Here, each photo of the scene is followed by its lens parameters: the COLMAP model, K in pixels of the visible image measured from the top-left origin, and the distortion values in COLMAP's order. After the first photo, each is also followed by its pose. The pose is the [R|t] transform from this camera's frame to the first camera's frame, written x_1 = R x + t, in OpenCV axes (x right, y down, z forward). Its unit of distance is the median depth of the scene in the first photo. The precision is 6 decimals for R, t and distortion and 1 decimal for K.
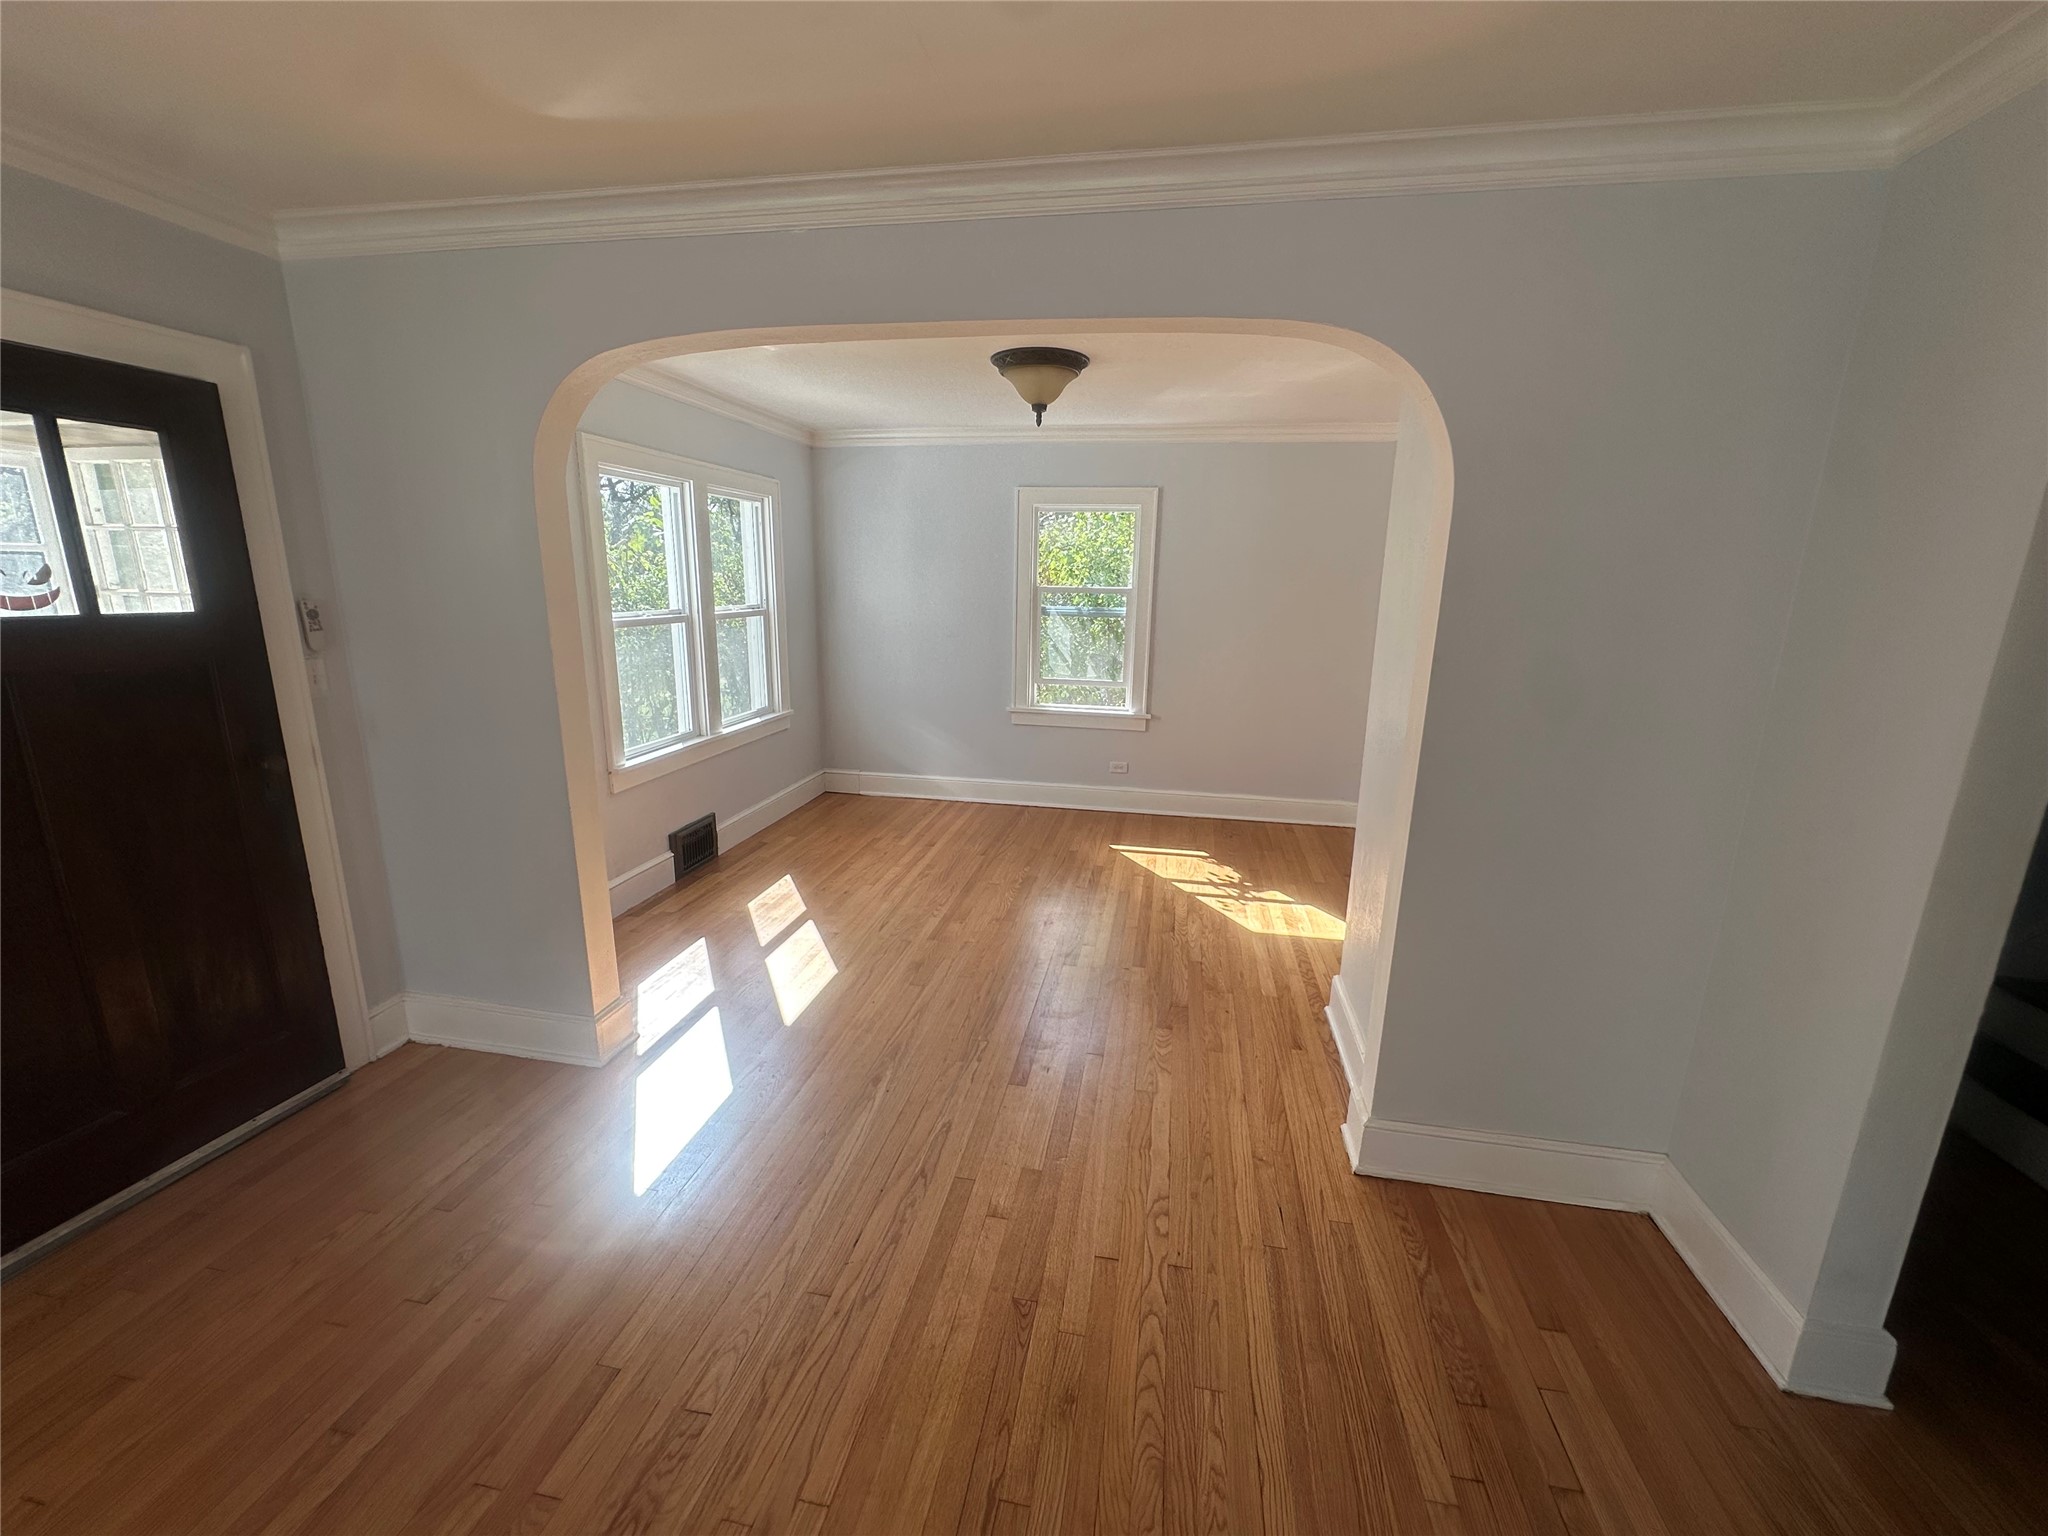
lens RADIAL K [[821.4, 0, 1029.3], [0, 821.4, 767.2], [0, 0, 1]] dist [-0.002402, -0.000036]
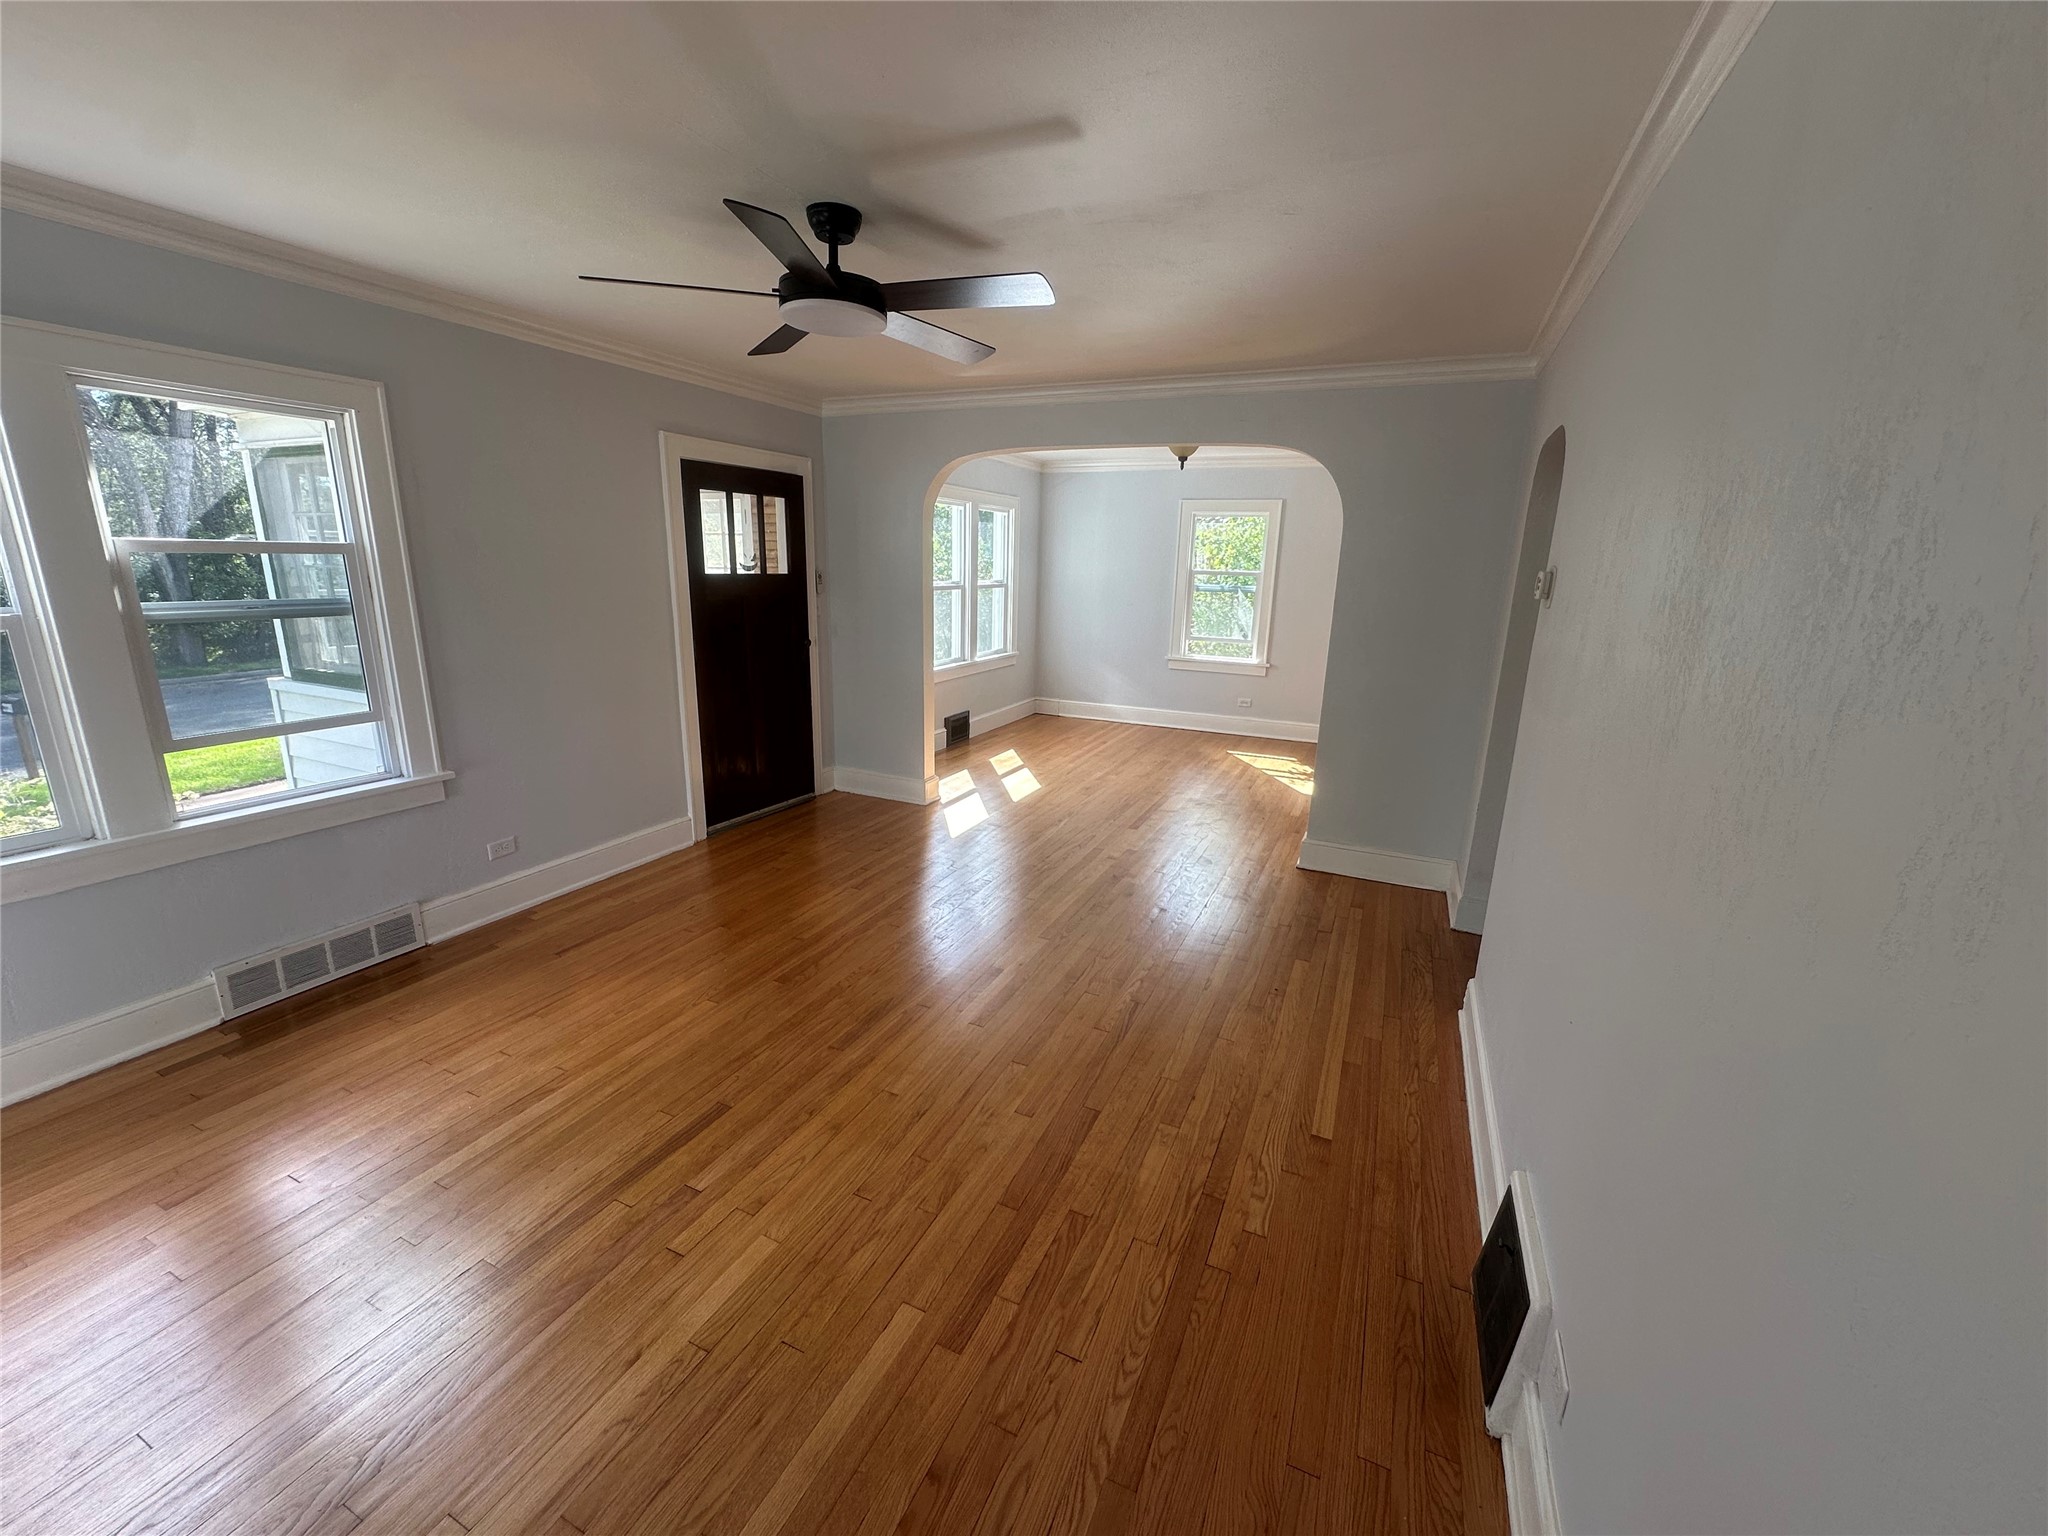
lens RADIAL K [[821.4, 0, 1027.3], [0, 821.4, 764.8], [0, 0, 1]] dist [-0.002402, -0.000036]
pose [[0.969338, 0.065367, -0.236876, 0.122766], [-0.062656, 0.997855, 0.018964, 0.139584], [0.237608, -0.003541, 0.971355, -0.584228]]
